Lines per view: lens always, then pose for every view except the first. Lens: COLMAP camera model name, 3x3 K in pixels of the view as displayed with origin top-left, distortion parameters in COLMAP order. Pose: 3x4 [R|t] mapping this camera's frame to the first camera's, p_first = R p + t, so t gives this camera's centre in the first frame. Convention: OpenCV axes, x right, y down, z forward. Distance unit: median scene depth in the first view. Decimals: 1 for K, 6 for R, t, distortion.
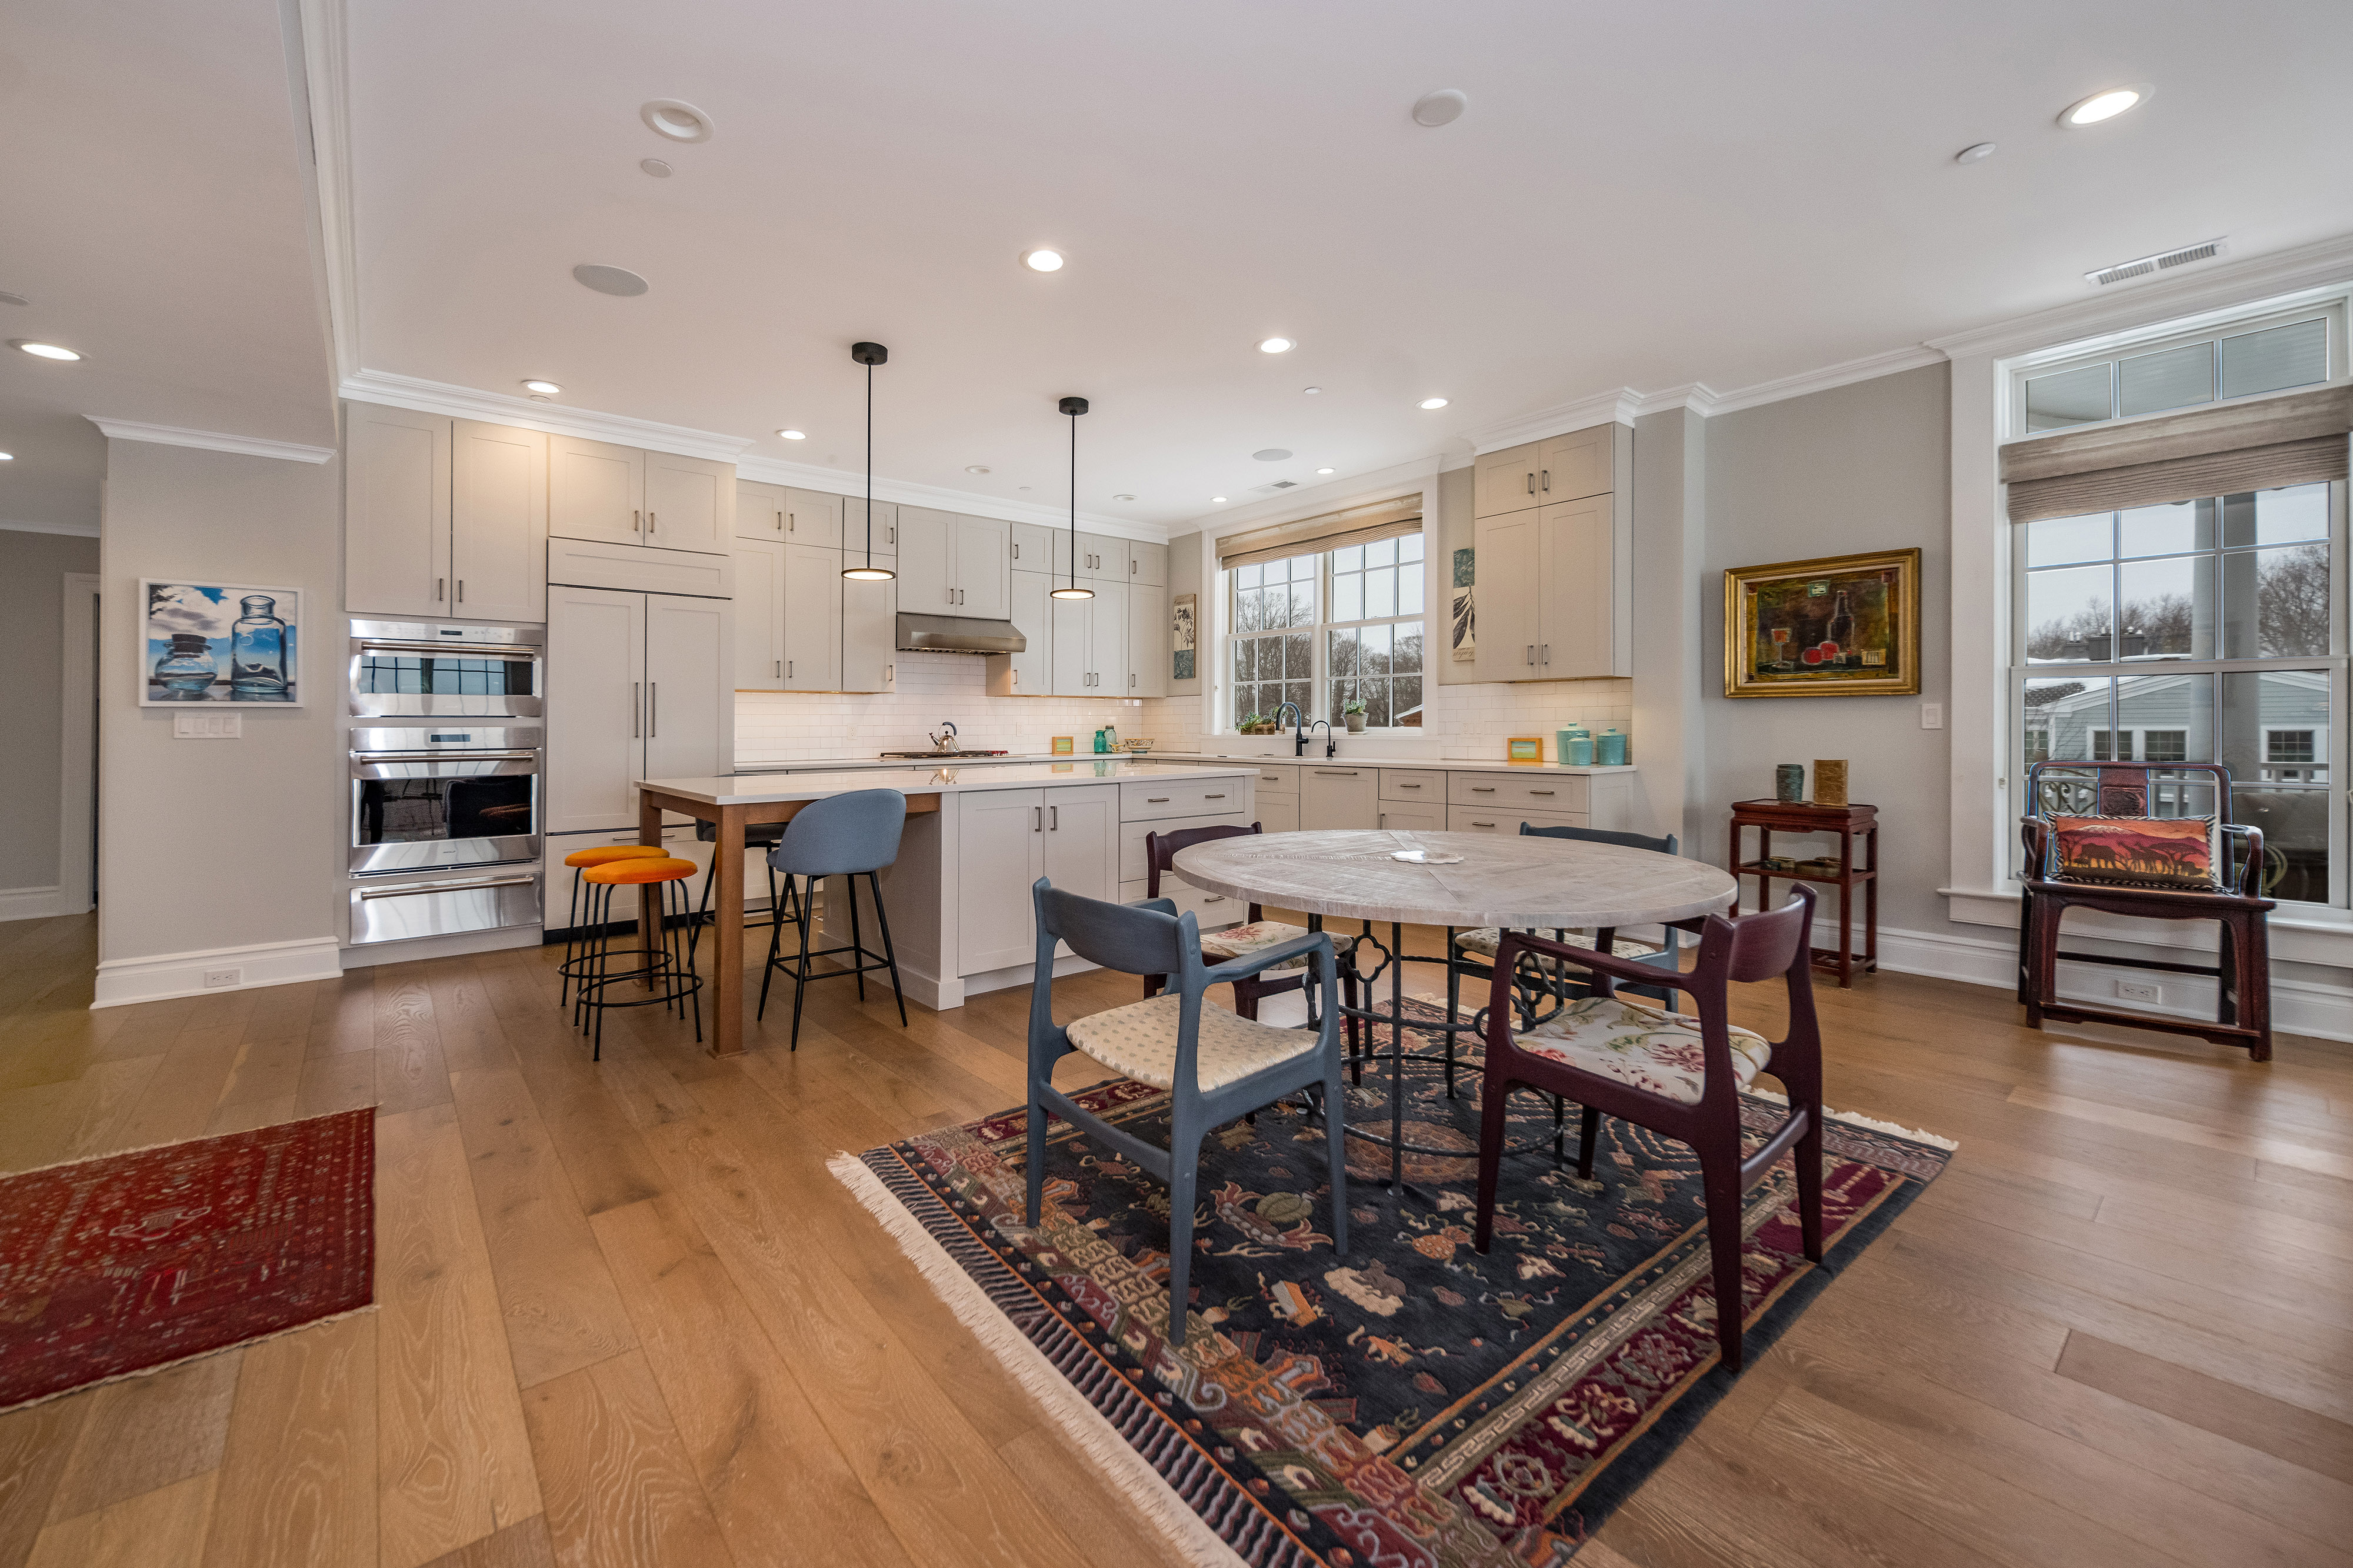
lens RADIAL K [[950.0, 0, 1121.7], [0, 950.0, 707.0], [0, 0, 1]] dist [0.004077, 0.000119]
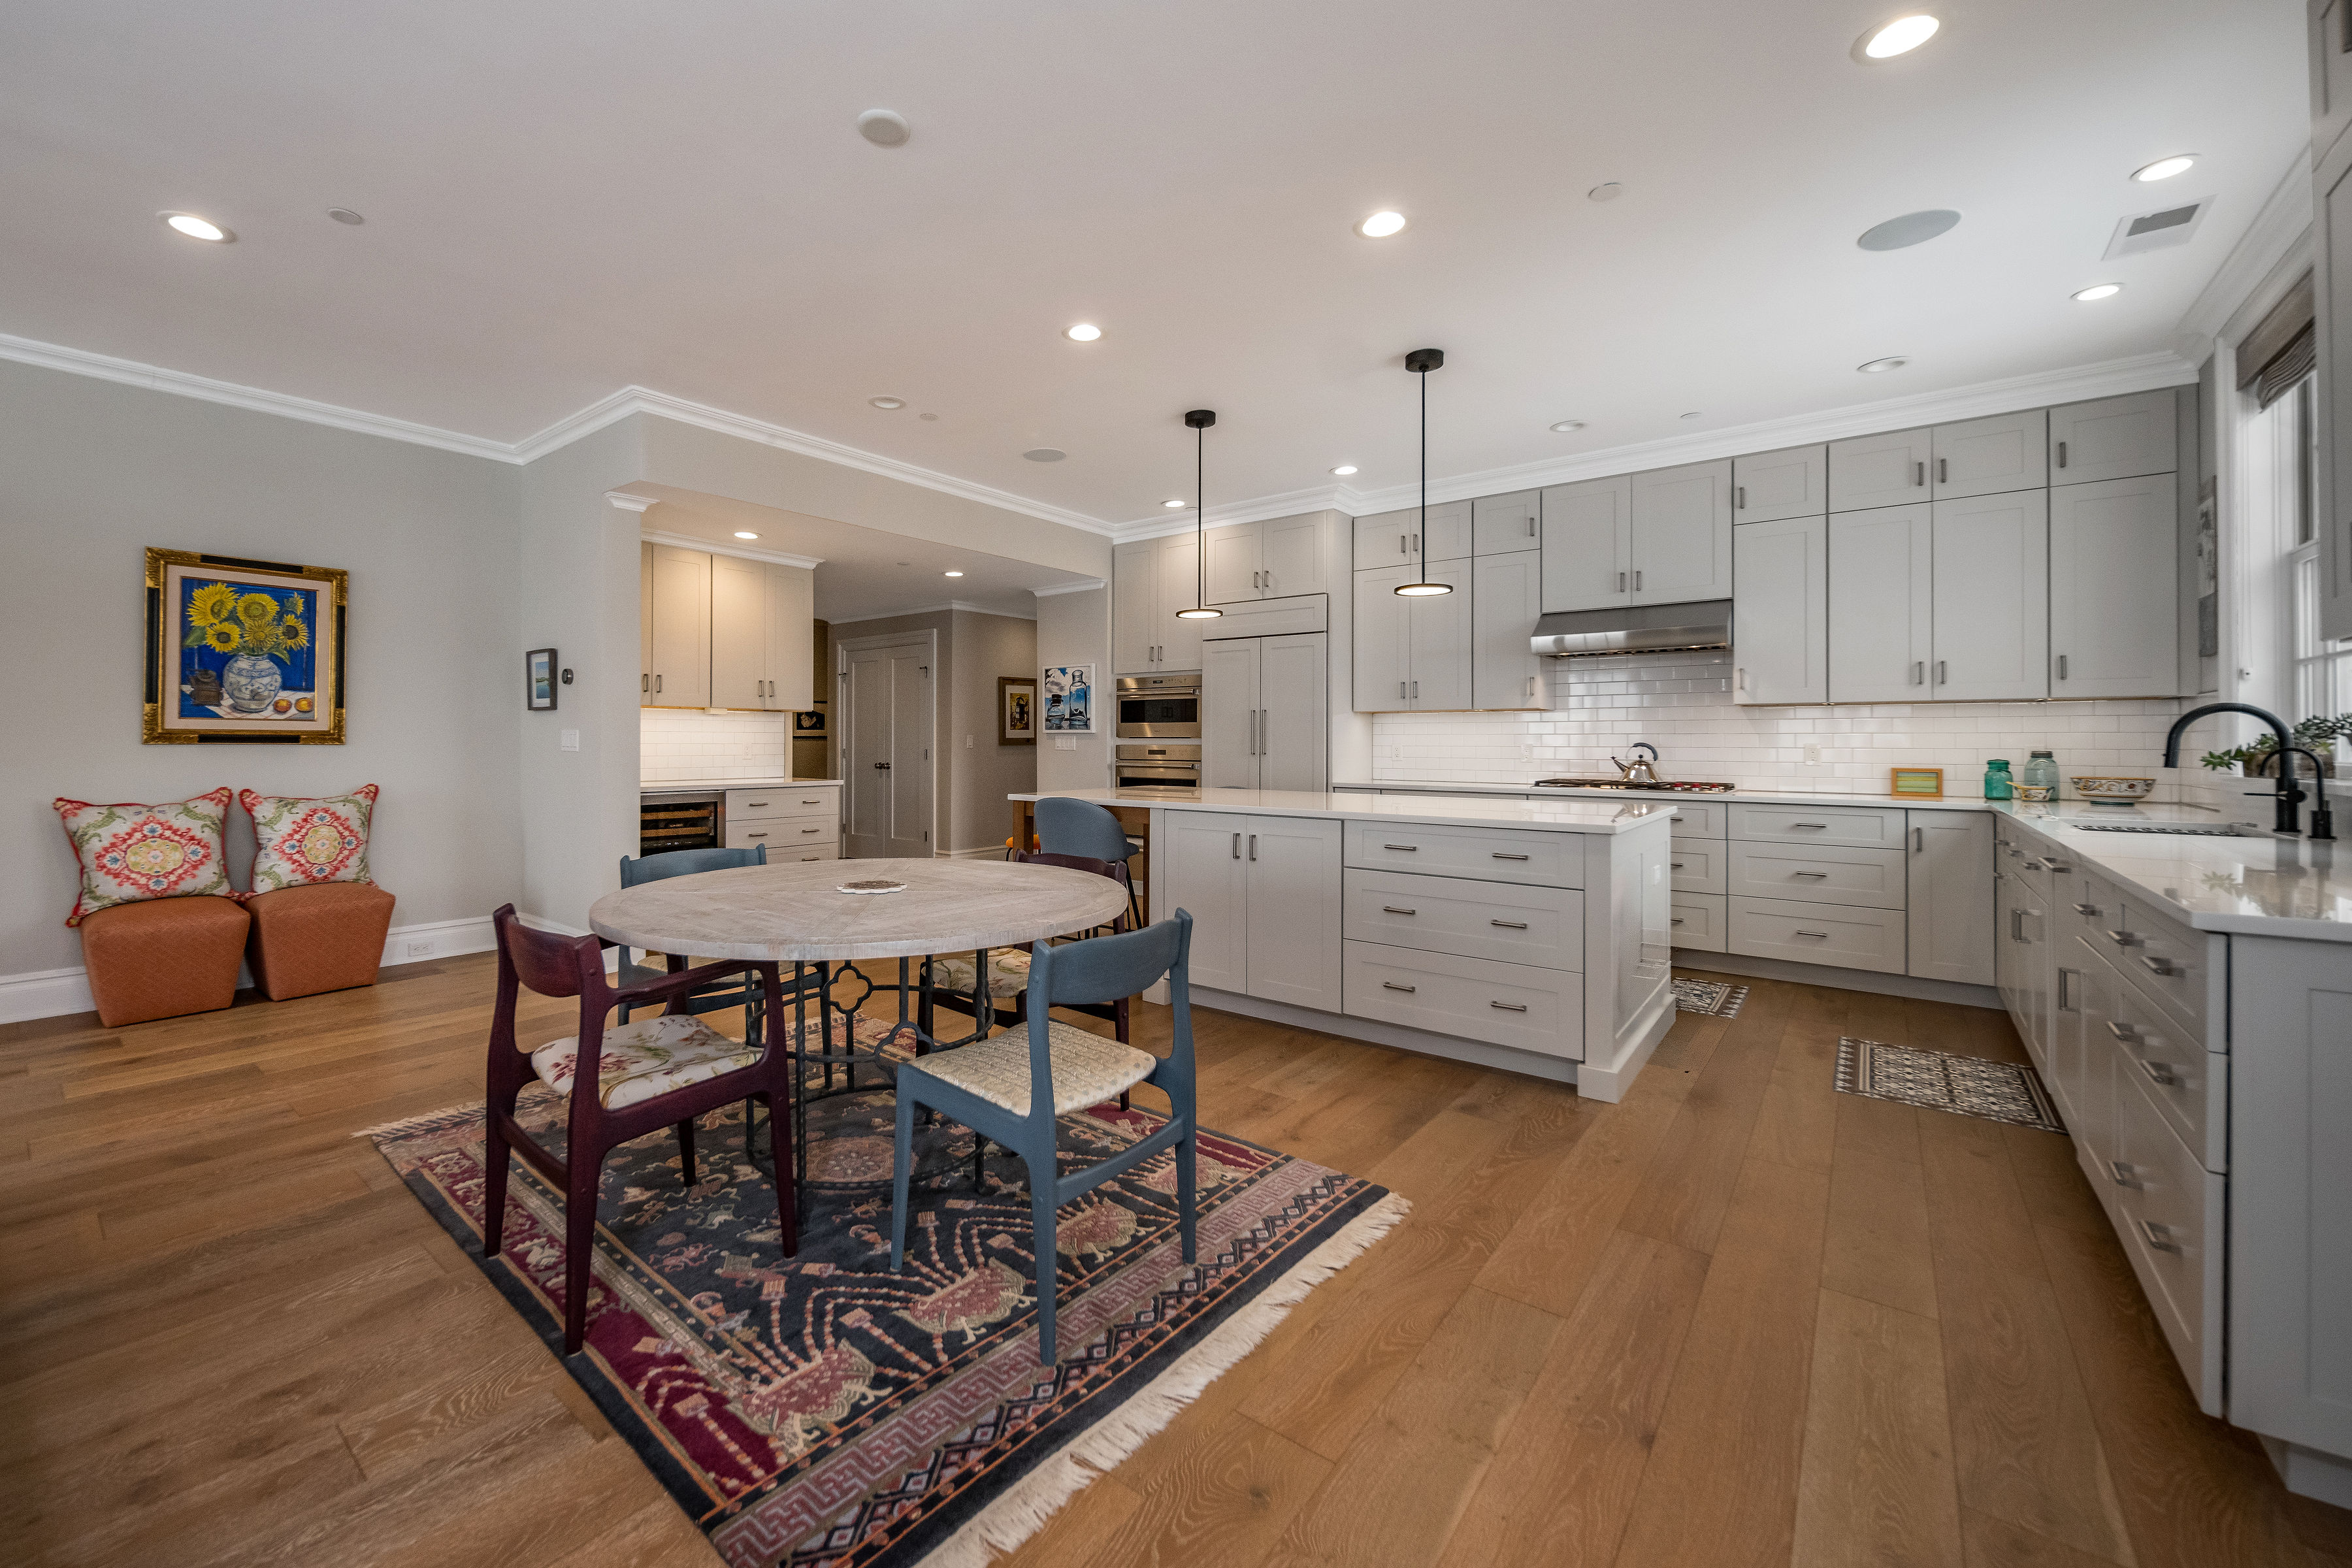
lens RADIAL K [[953.2, 0, 1028.2], [0, 953.2, 736.5], [0, 0, 1]] dist [0.015199, -0.011957]
pose [[0.155780, 0.001067, -0.987791, 0.712767], [0.015752, 0.999870, 0.003564, -0.000674], [0.987666, -0.016115, 0.155743, 0.539946]]
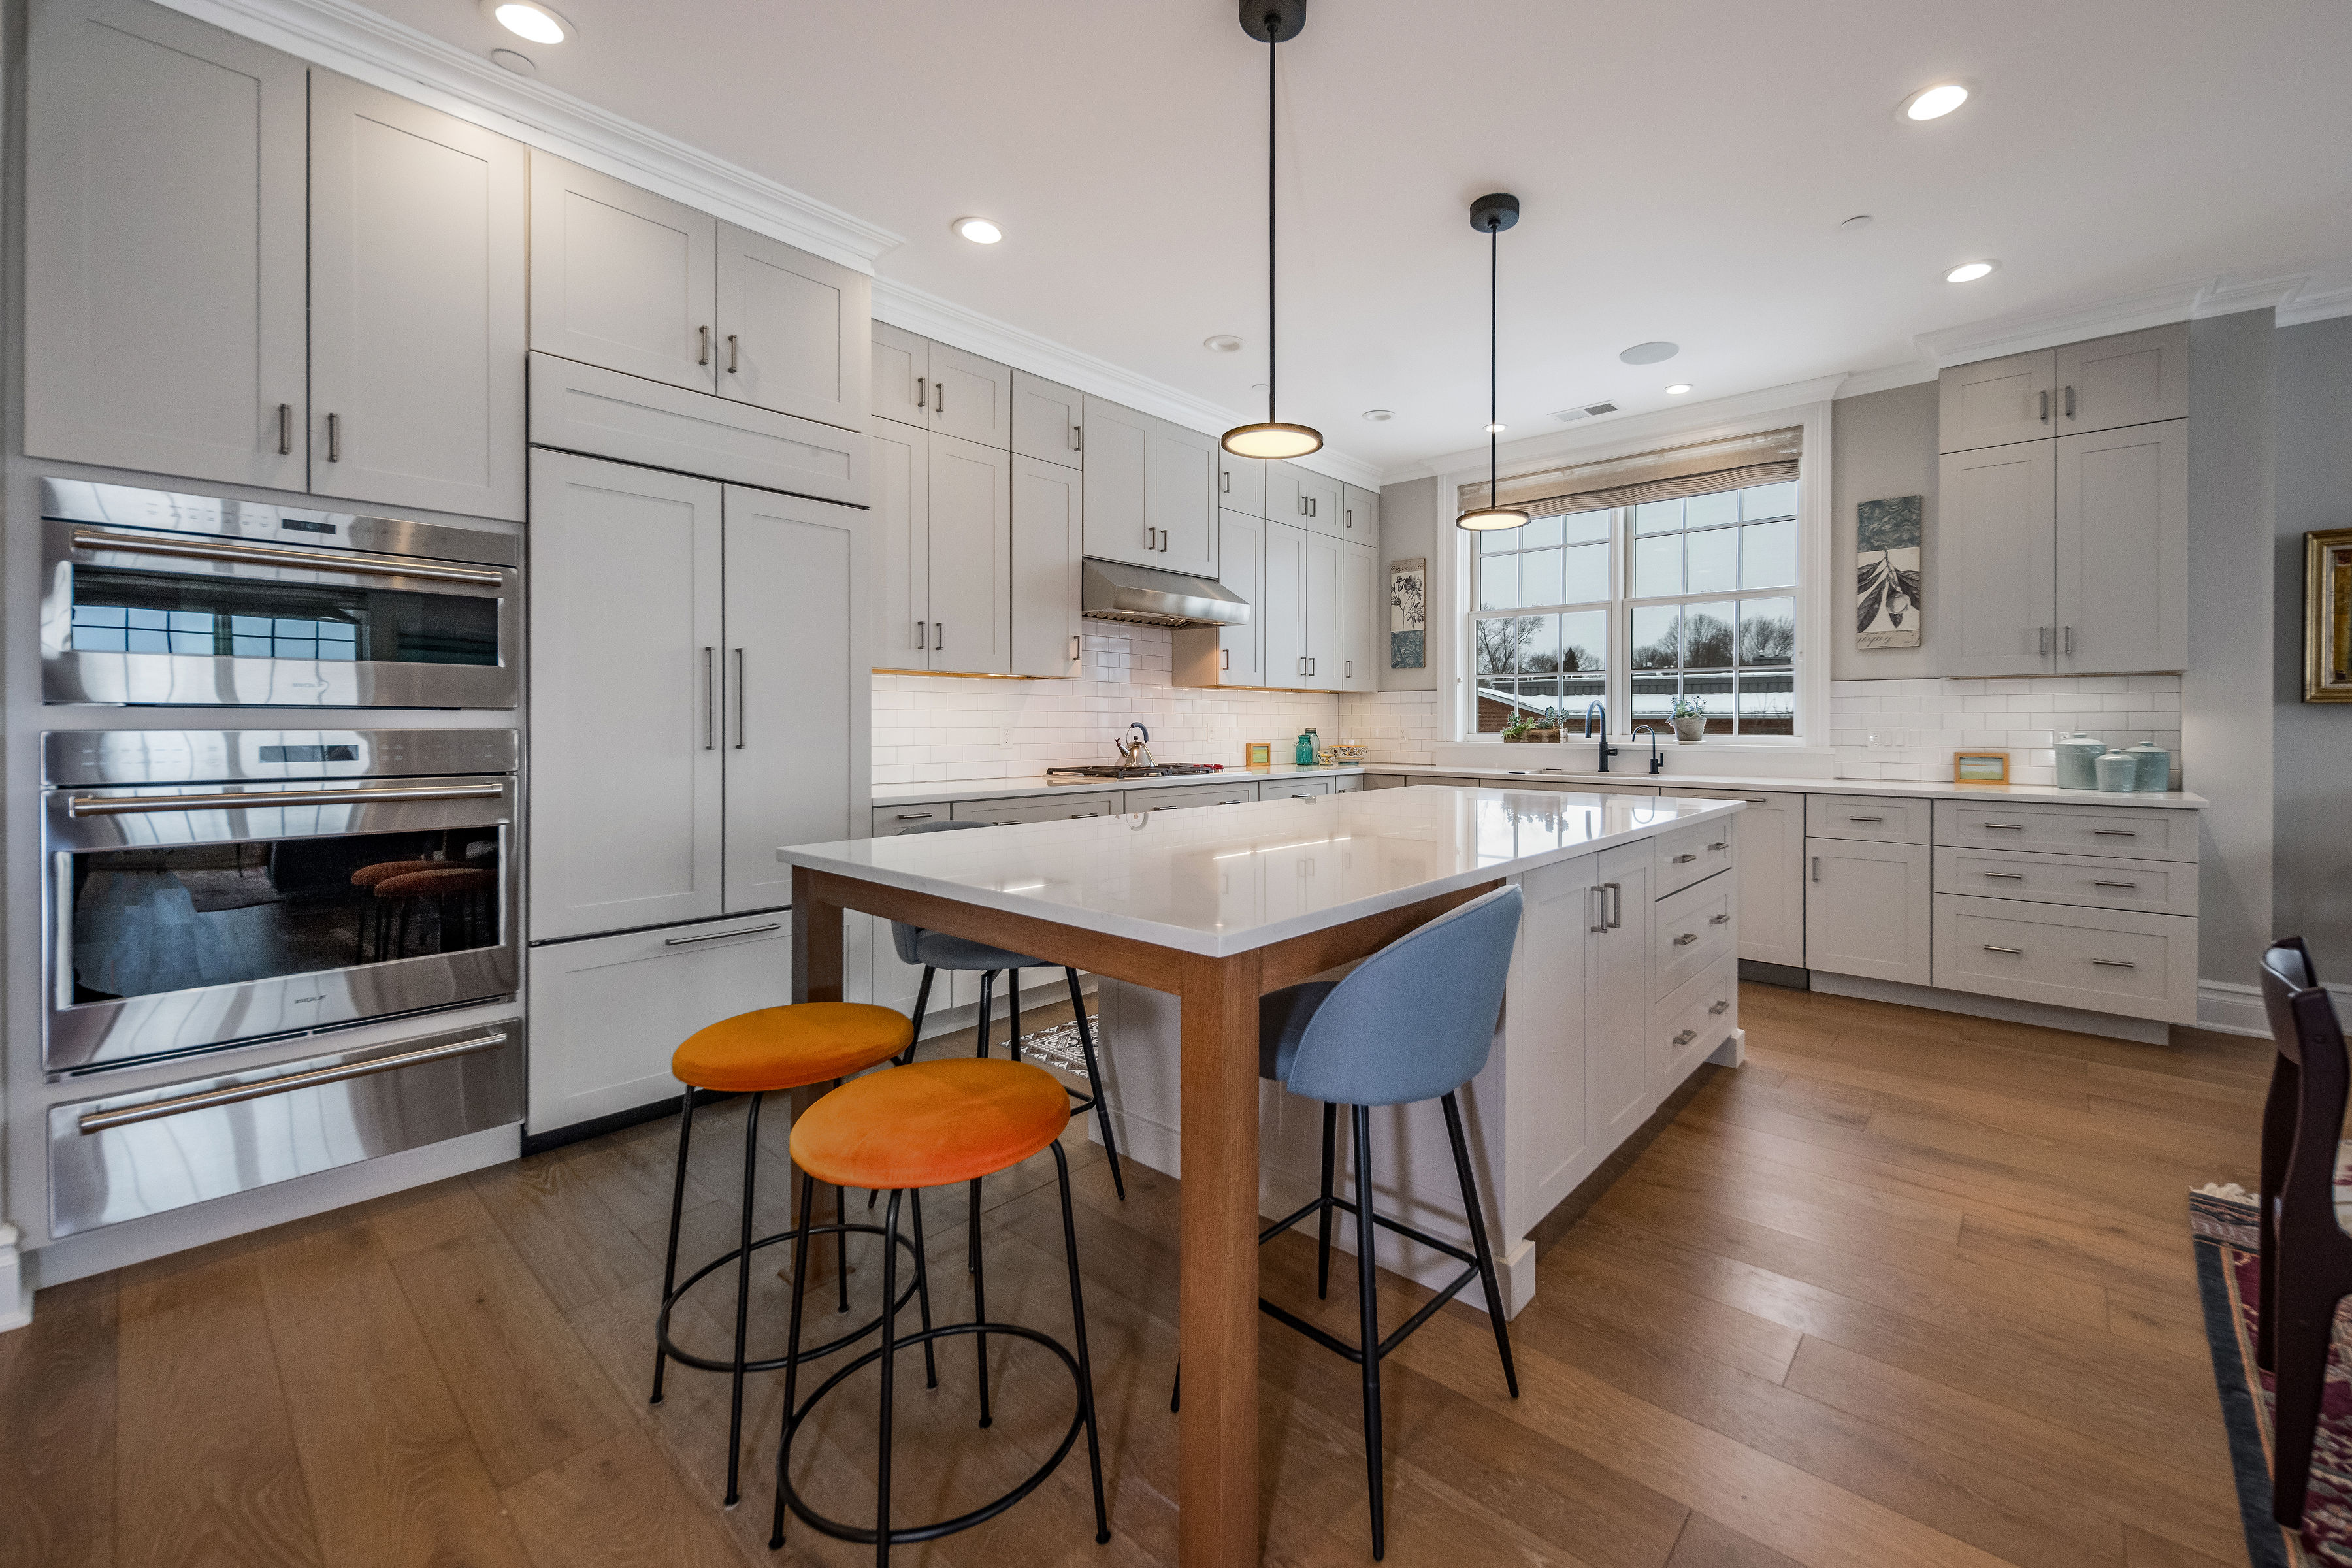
lens RADIAL K [[947.2, 0, 1258.9], [0, 947.2, 728.8], [0, 0, 1]] dist [-0.002419, -0.000763]
pose [[0.979664, 0.007360, 0.200509, -0.327484], [-0.012364, 0.999642, 0.023719, 0.003554], [-0.200263, -0.025716, 0.979405, 0.434449]]
